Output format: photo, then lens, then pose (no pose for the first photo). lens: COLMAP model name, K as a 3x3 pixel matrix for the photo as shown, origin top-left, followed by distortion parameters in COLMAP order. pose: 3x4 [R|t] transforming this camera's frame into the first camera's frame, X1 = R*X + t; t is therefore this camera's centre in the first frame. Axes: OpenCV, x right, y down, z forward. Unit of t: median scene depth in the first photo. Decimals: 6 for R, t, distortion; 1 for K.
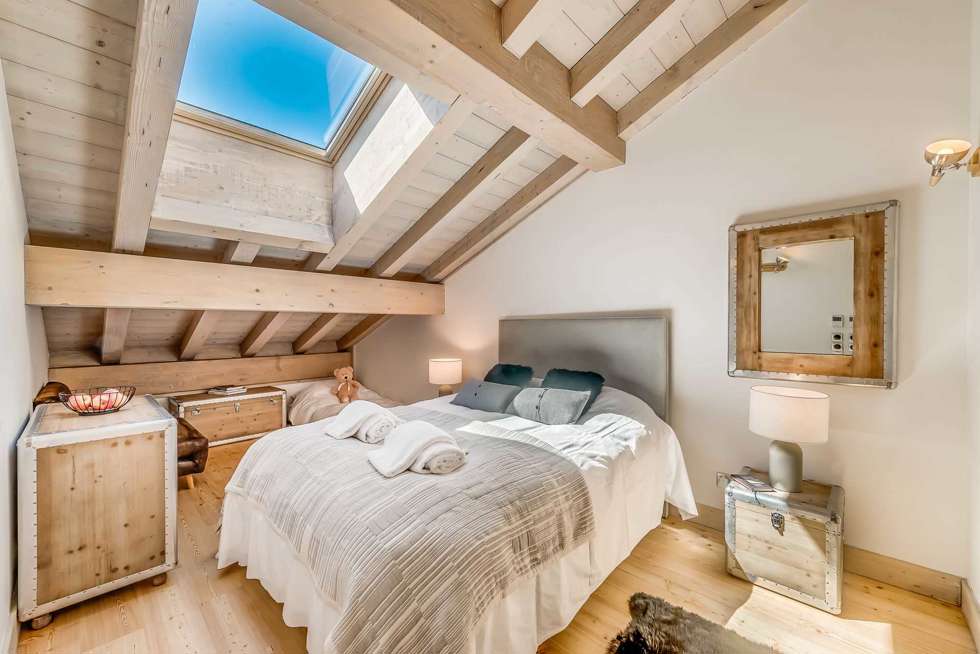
lens RADIAL K [[382.0, 0, 492.9], [0, 382.0, 330.1], [0, 0, 1]] dist [0.003769, -0.001740]
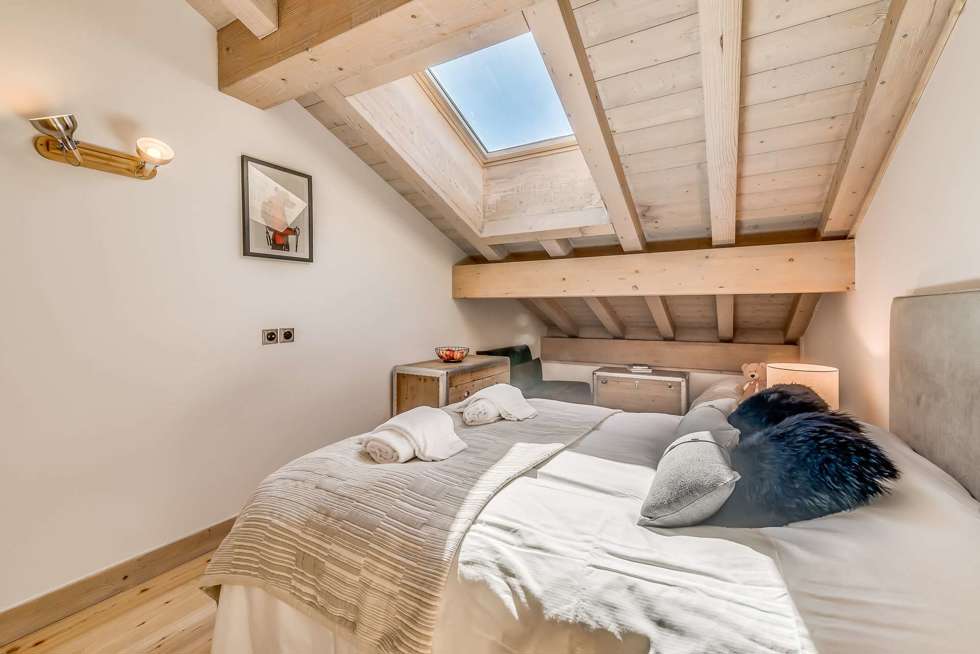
lens RADIAL K [[382.0, 0, 490.4], [0, 382.0, 324.6], [0, 0, 1]] dist [0.003769, -0.001740]
pose [[0.281930, 0.037659, -0.958696, 0.682690], [-0.014422, 0.999283, 0.035013, -0.004591], [0.959327, 0.003955, 0.282271, 0.797994]]
